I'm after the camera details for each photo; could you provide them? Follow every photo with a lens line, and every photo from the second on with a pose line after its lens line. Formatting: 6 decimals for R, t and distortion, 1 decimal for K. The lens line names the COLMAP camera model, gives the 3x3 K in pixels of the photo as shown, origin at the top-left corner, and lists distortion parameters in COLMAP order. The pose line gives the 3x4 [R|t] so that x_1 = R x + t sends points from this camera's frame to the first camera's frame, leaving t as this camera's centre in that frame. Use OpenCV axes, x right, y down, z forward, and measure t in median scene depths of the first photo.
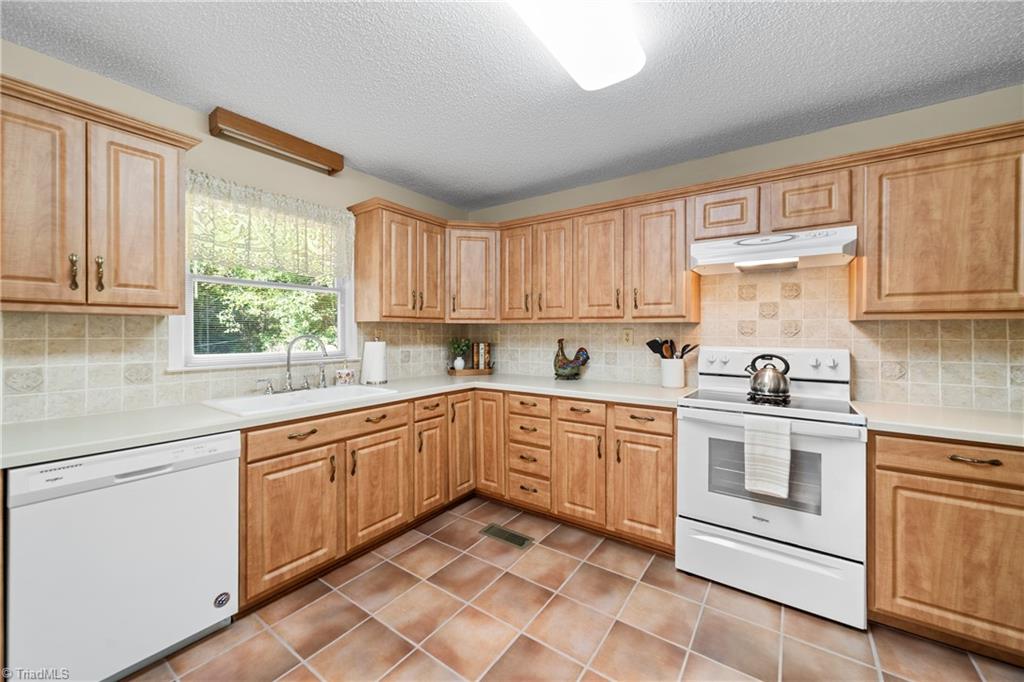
lens RADIAL K [[391.1, 0, 520.8], [0, 391.1, 331.8], [0, 0, 1]] dist [0.000220, -0.000328]
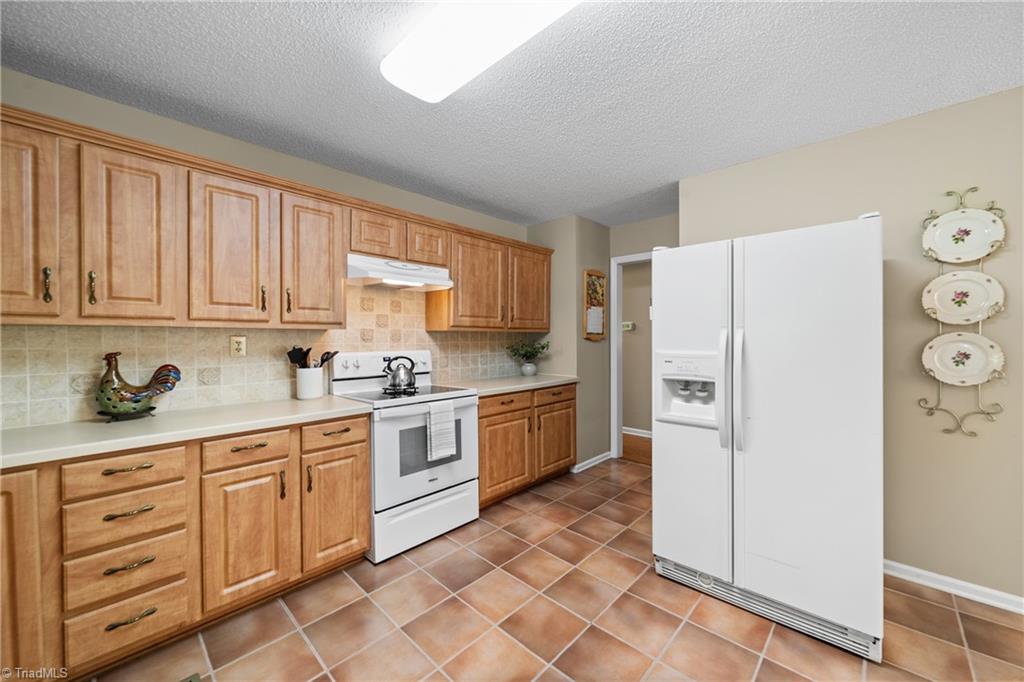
lens RADIAL K [[391.1, 0, 517.4], [0, 391.1, 338.1], [0, 0, 1]] dist [0.000220, -0.000328]
pose [[0.145951, -0.004242, 0.989283, -0.506586], [0.004703, 0.999982, 0.003594, -0.003751], [-0.989281, 0.004128, 0.145968, 0.405322]]
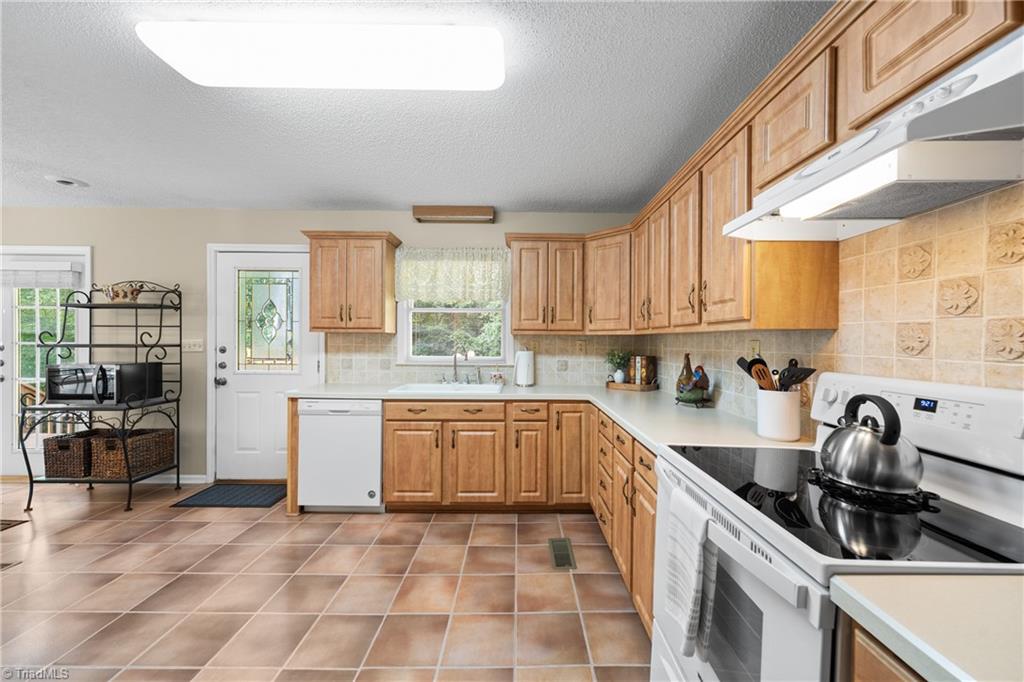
lens RADIAL K [[391.1, 0, 522.8], [0, 391.1, 343.5], [0, 0, 1]] dist [0.000220, -0.000328]
pose [[0.571893, 0.007062, -0.820298, 0.721306], [-0.006672, 0.999970, 0.003957, -0.002827], [0.820301, 0.003210, 0.571923, 0.373757]]
